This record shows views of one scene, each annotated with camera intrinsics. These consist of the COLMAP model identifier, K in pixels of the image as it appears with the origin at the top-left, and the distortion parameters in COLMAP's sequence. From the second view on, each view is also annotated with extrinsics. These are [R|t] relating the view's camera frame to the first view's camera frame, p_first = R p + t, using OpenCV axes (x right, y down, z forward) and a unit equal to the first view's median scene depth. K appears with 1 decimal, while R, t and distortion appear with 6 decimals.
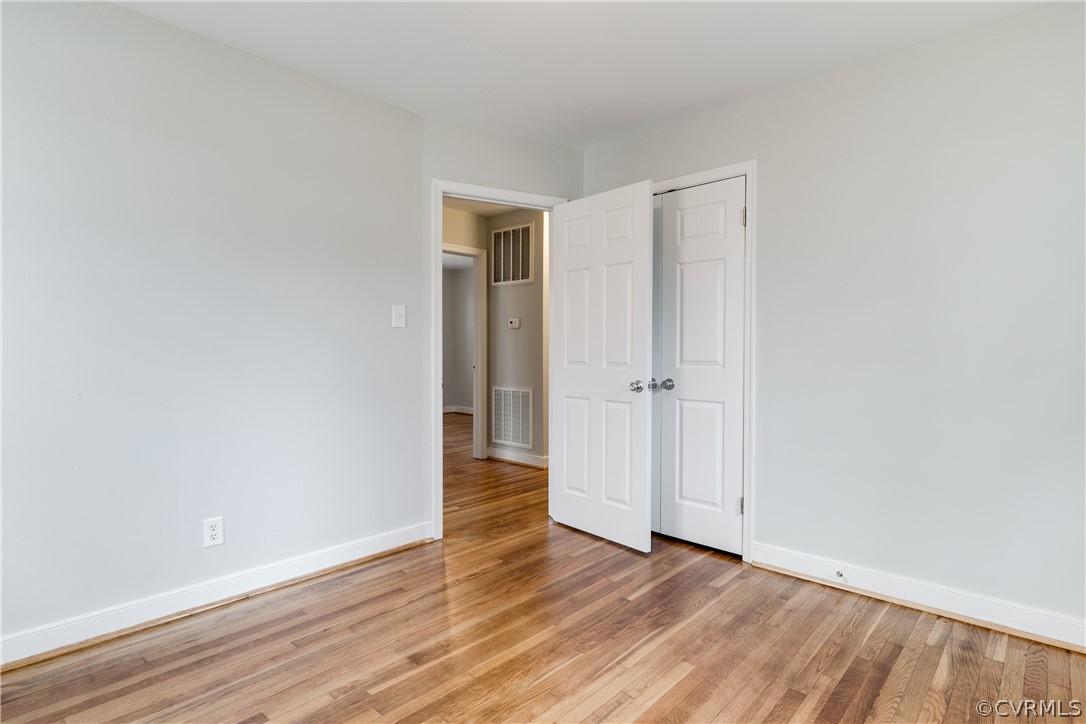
lens RADIAL K [[558.5, 0, 543.9], [0, 558.5, 362.7], [0, 0, 1]] dist [0.029703, 0.001154]
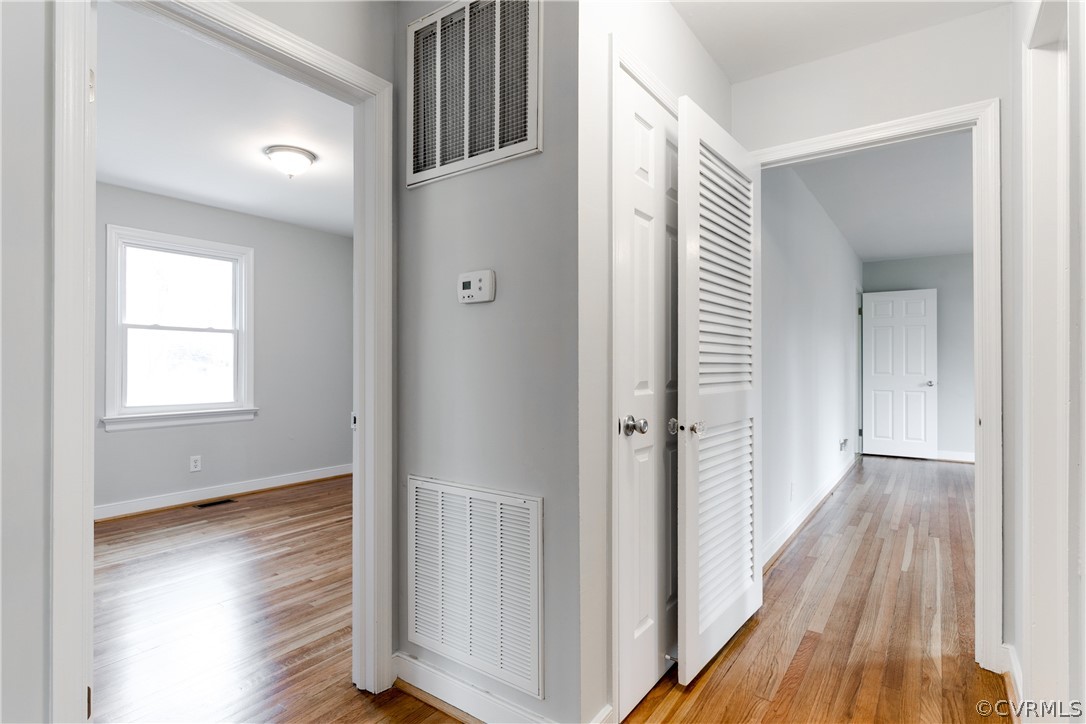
lens RADIAL K [[558.5, 0, 542.0], [0, 558.5, 357.0], [0, 0, 1]] dist [0.029703, 0.001154]
pose [[0.992883, -0.001192, 0.119086, -0.050593], [0.005254, 0.999415, -0.033797, -0.017885], [-0.118976, 0.034182, 0.992309, 0.634626]]
